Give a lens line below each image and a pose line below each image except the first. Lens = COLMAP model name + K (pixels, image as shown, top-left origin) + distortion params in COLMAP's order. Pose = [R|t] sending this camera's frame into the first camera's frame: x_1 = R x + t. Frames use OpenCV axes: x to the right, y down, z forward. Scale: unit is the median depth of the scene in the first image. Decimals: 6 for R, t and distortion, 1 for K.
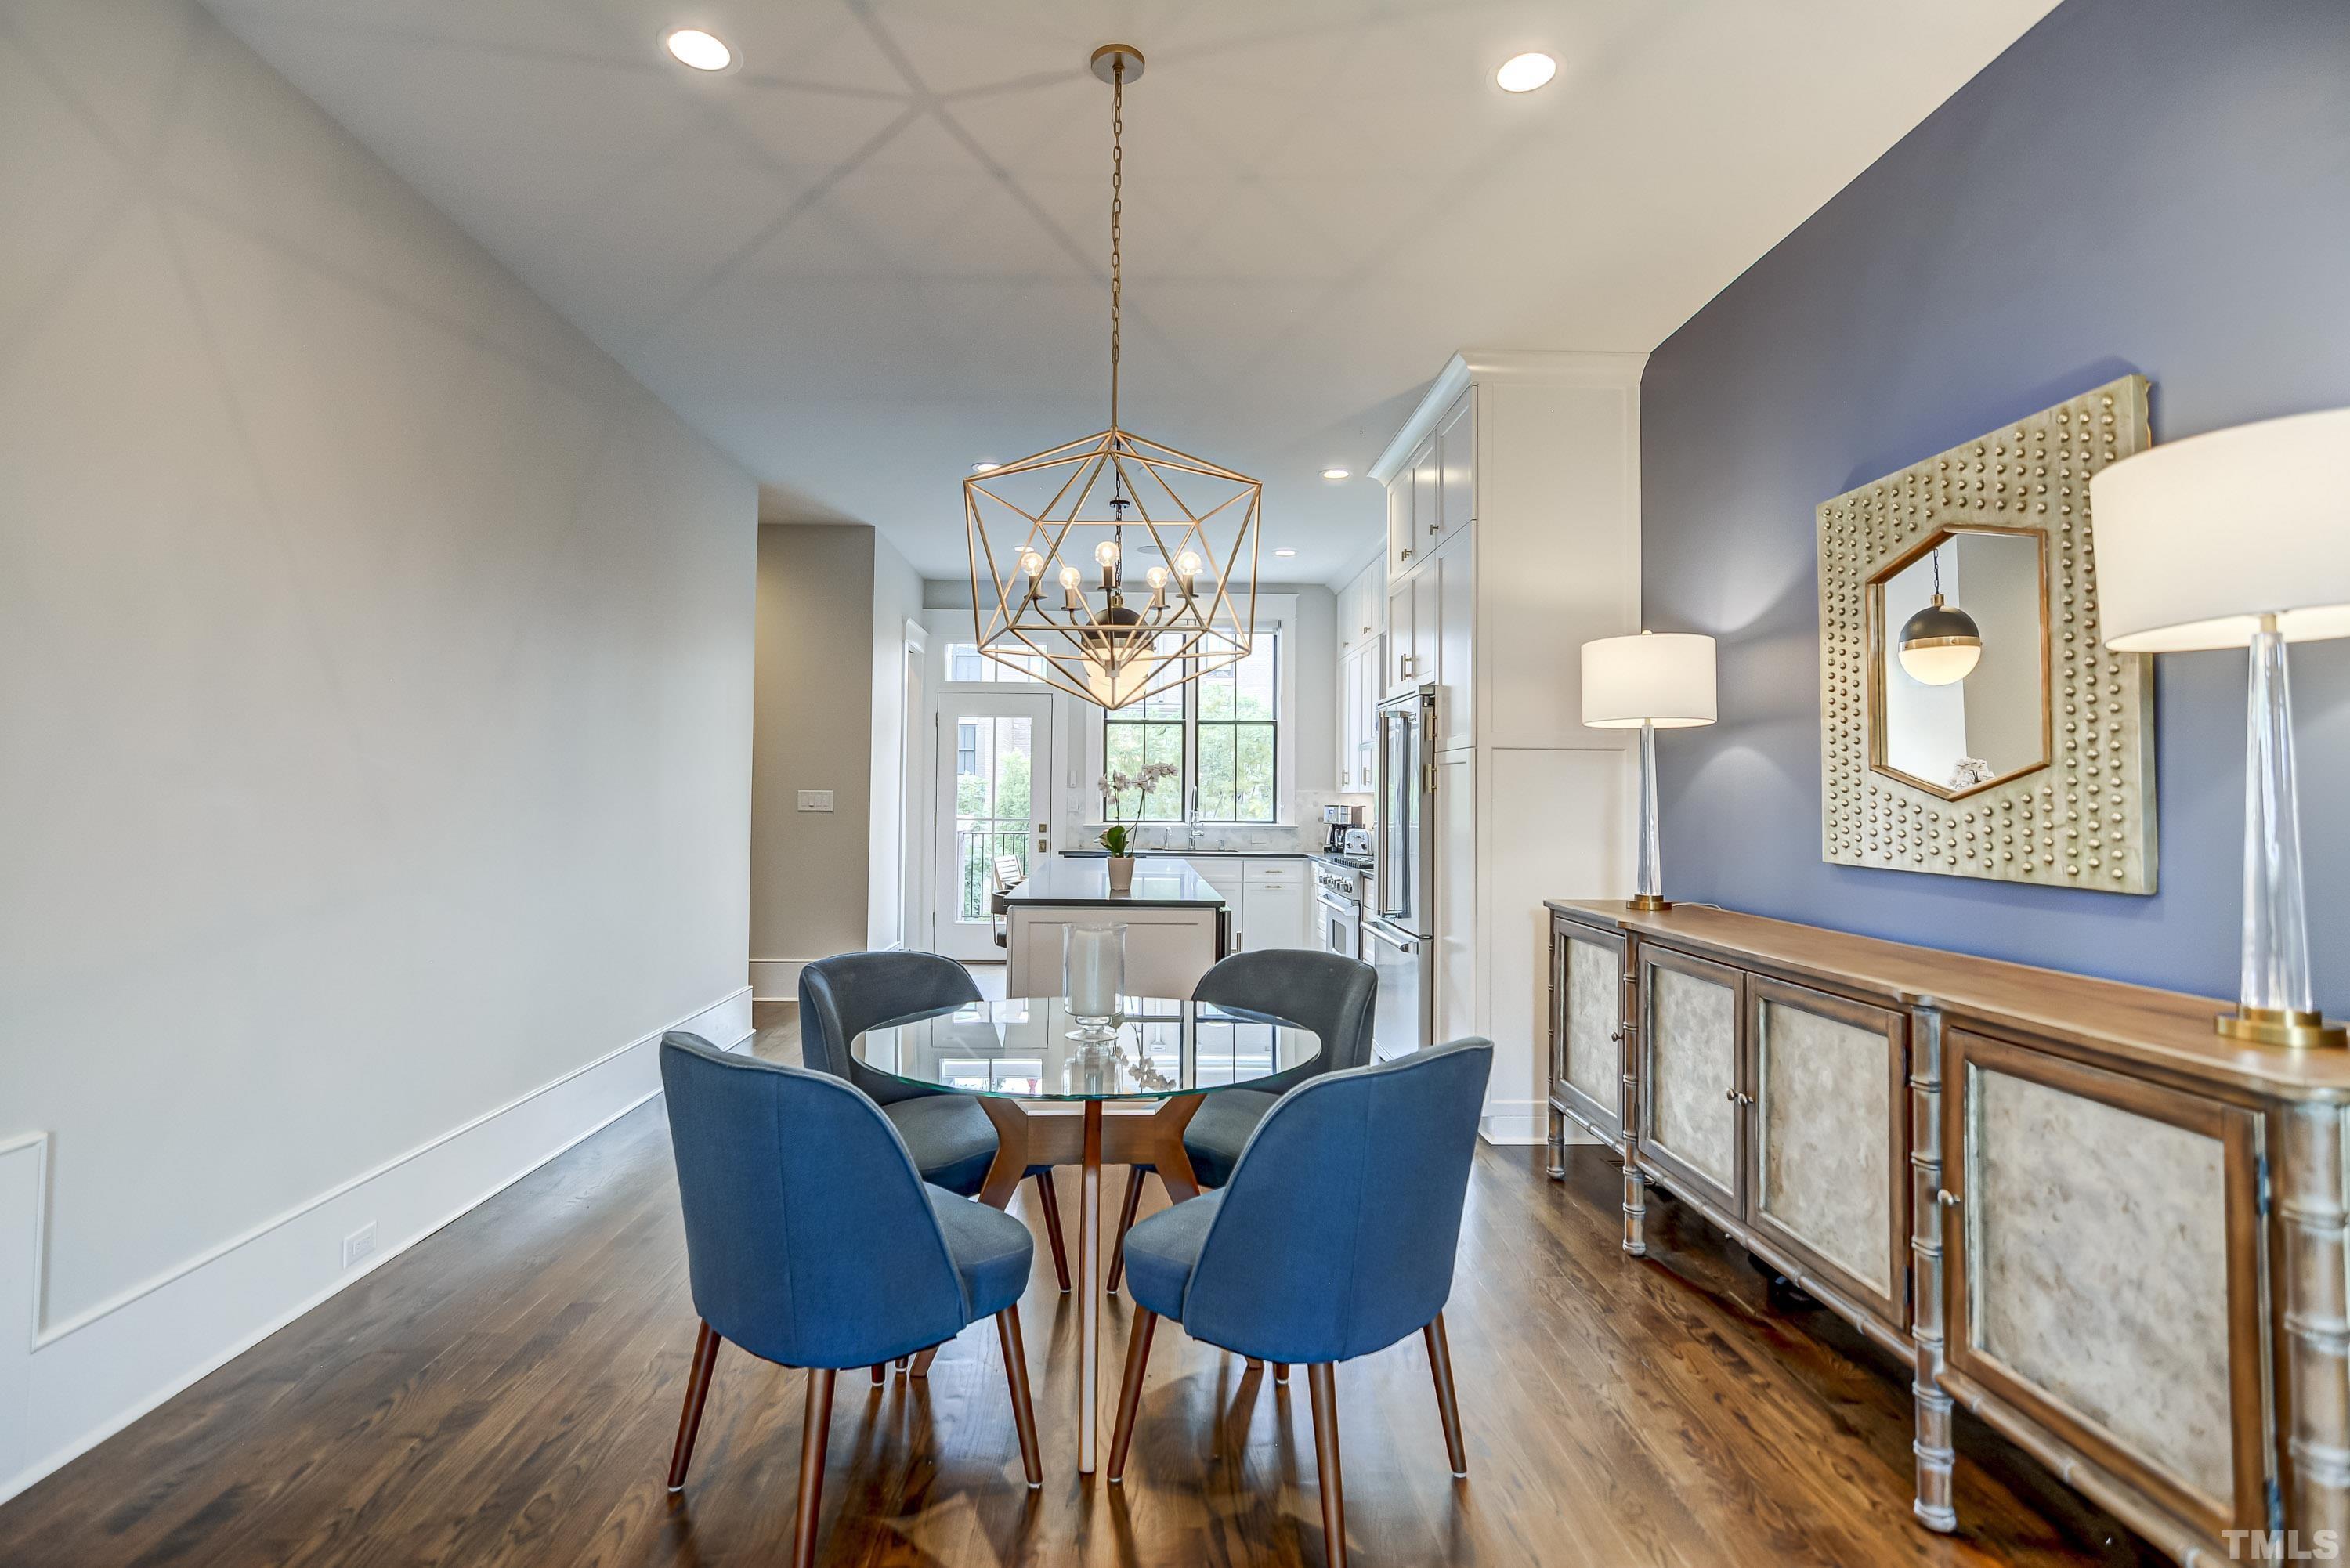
lens RADIAL K [[1137.0, 0, 1163.2], [0, 1137.0, 779.7], [0, 0, 1]] dist [-0.010715, 0.005563]
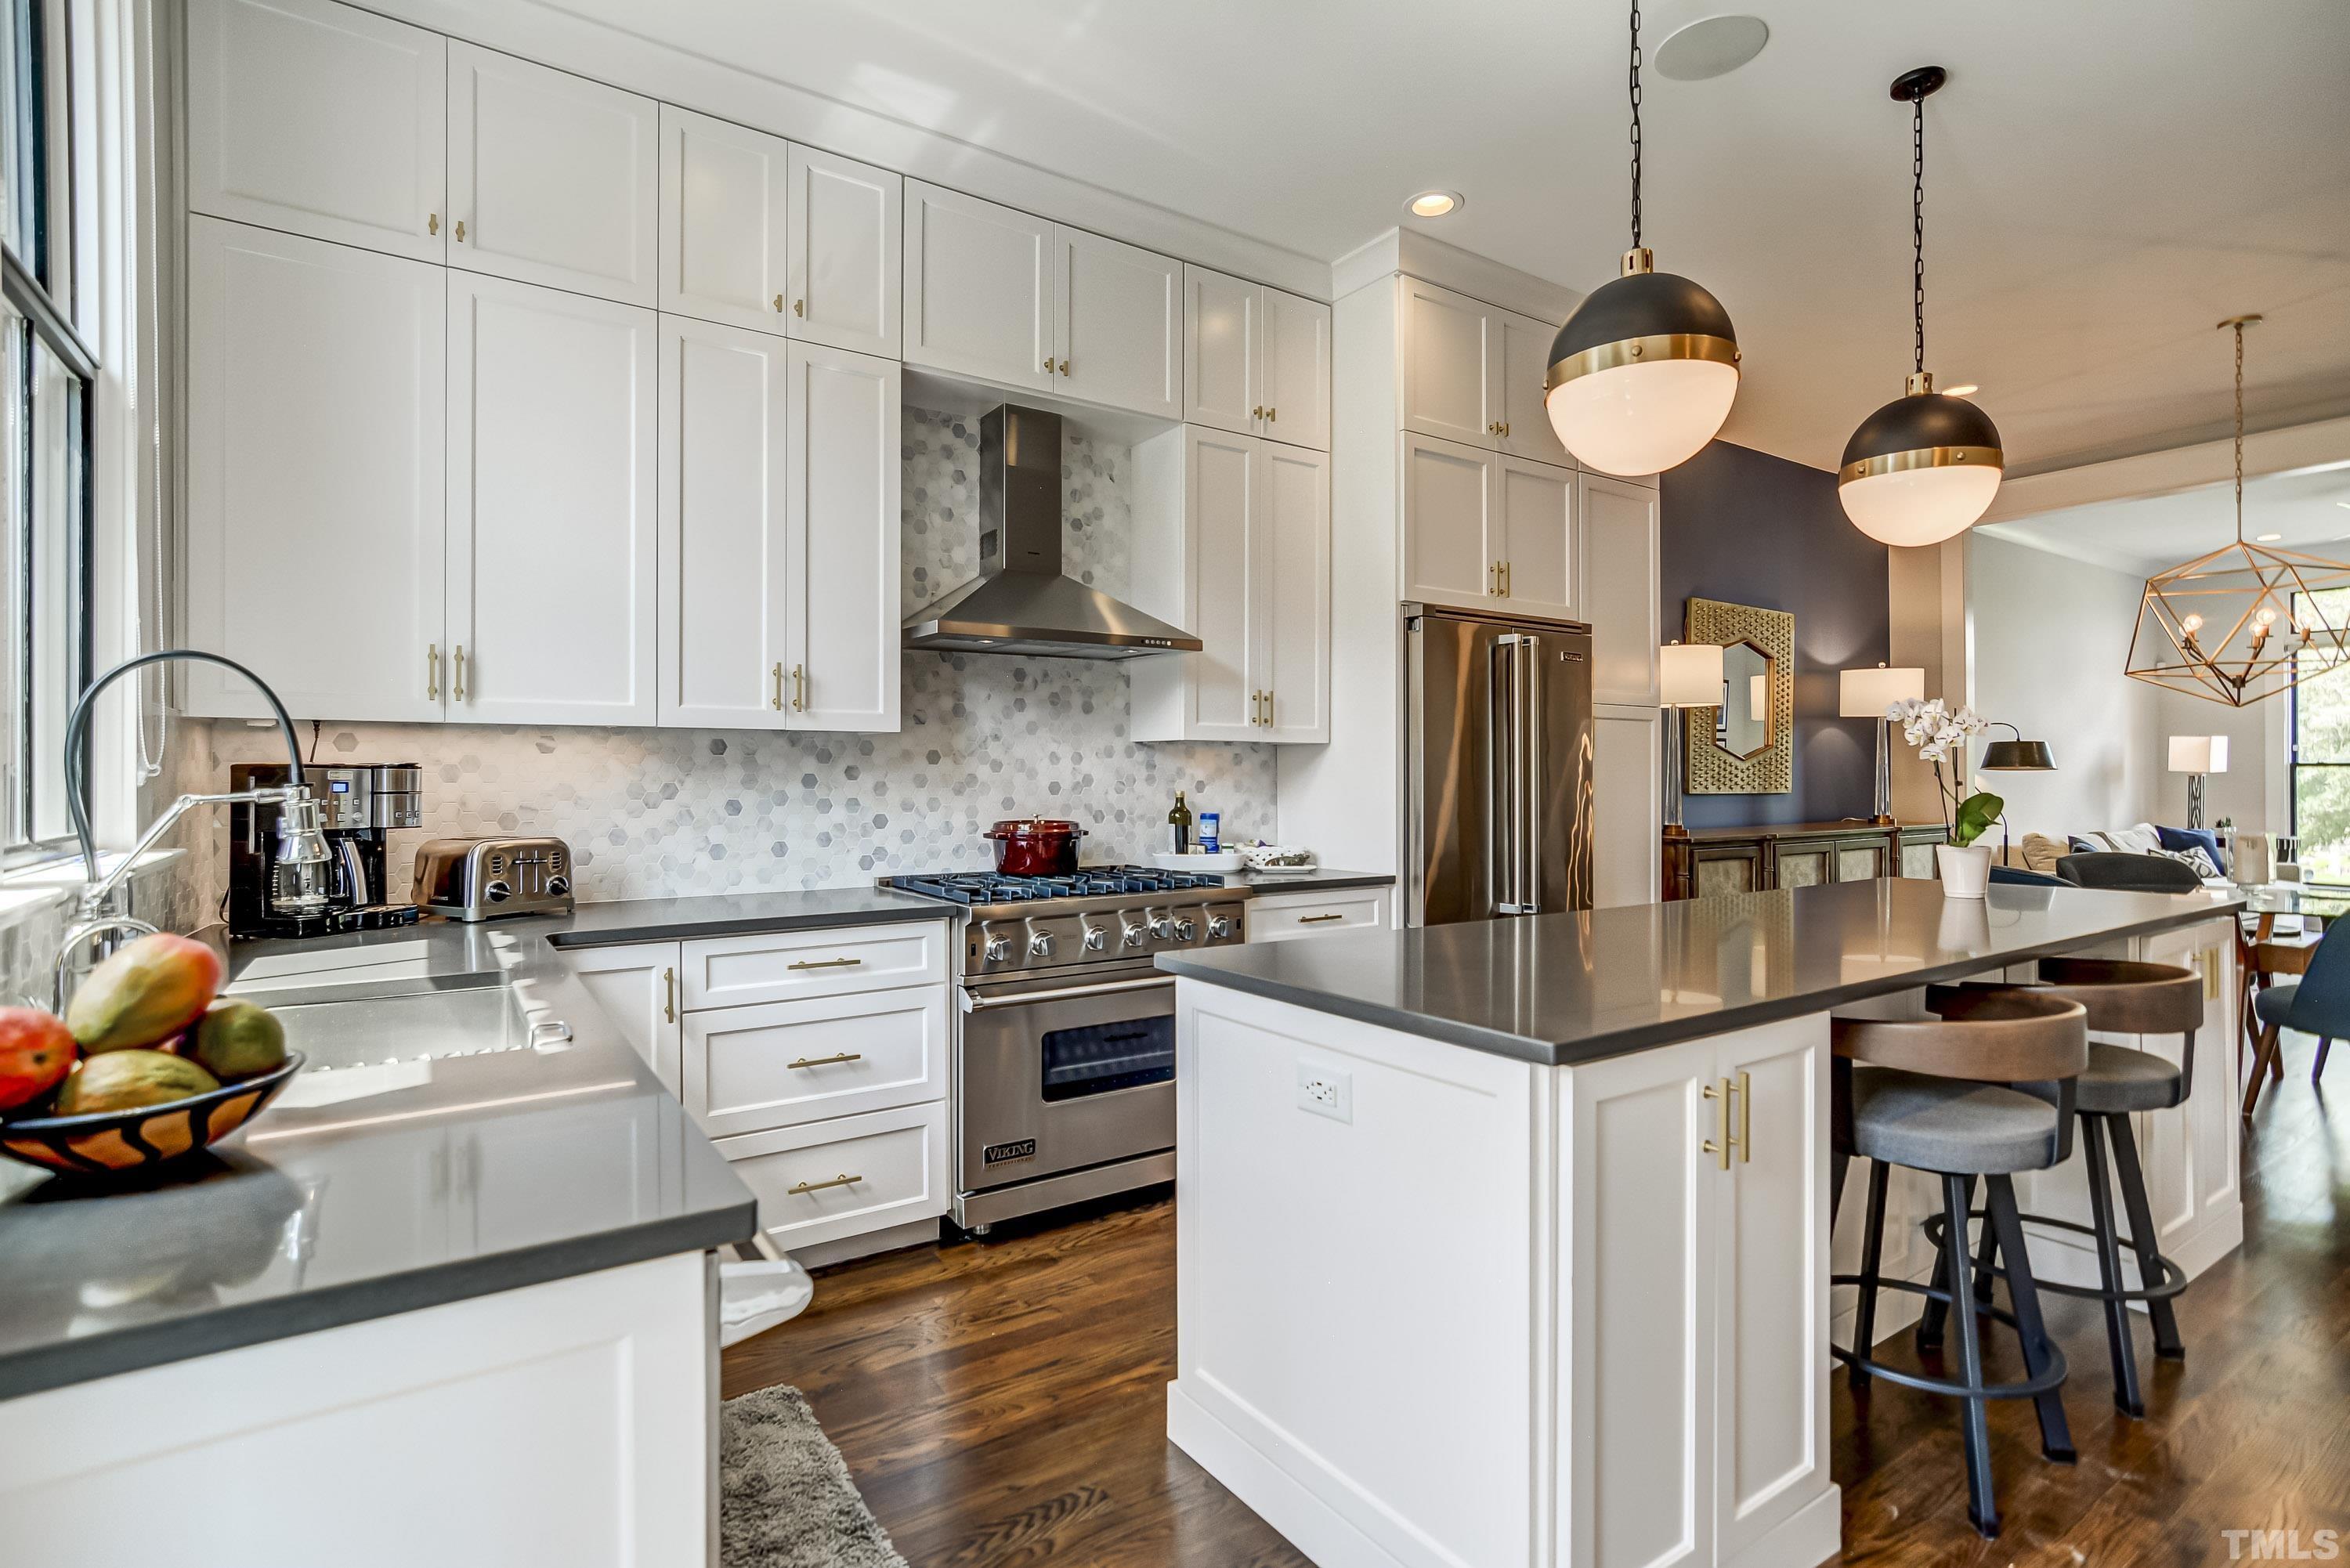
lens RADIAL K [[1137.0, 0, 1155.2], [0, 1137.0, 767.9], [0, 0, 1]] dist [-0.010715, 0.005563]
pose [[-0.526220, -0.007194, 0.850318, -0.229429], [-0.020533, 0.999780, -0.004248, 0.024921], [-0.850100, -0.019696, -0.526252, 1.187331]]
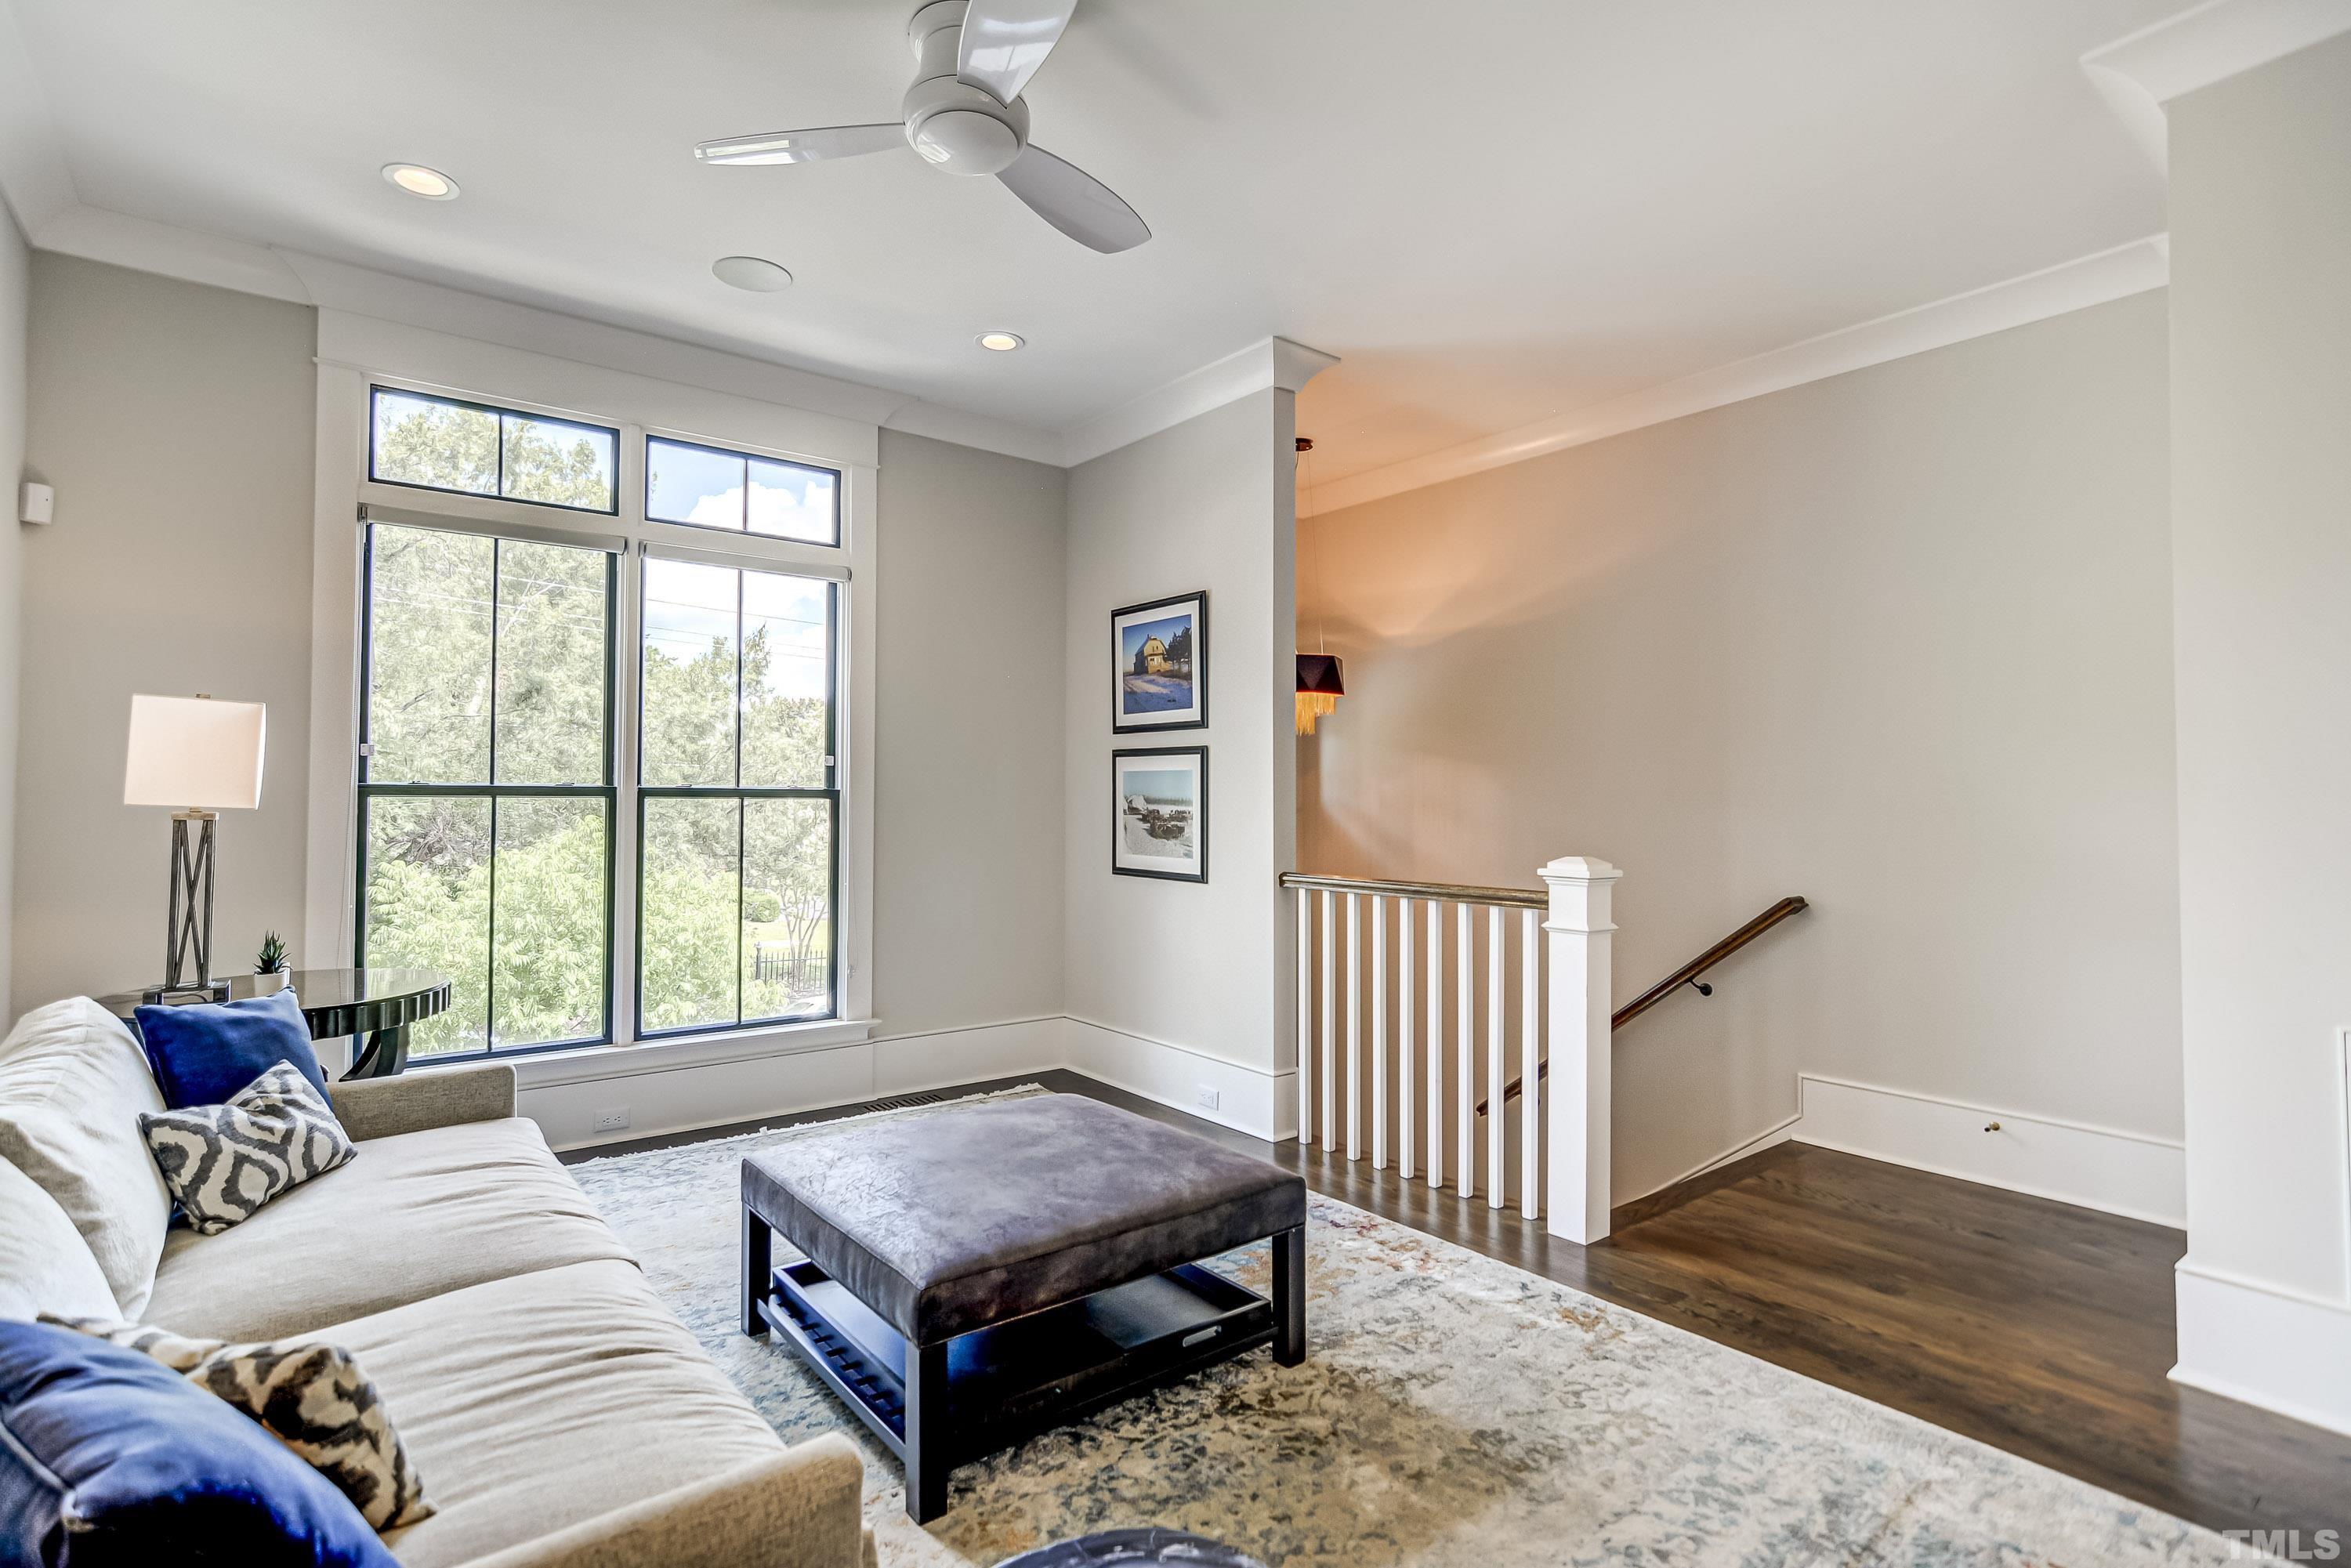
lens RADIAL K [[1137.5, 0, 1158.6], [0, 1137.5, 773.0], [0, 0, 1]] dist [-0.010715, 0.005563]
pose [[-0.812028, -0.020480, -0.583259, 0.177779], [0.003761, 0.999180, -0.040321, 0.005450], [0.583606, -0.034936, -0.811285, 0.107038]]
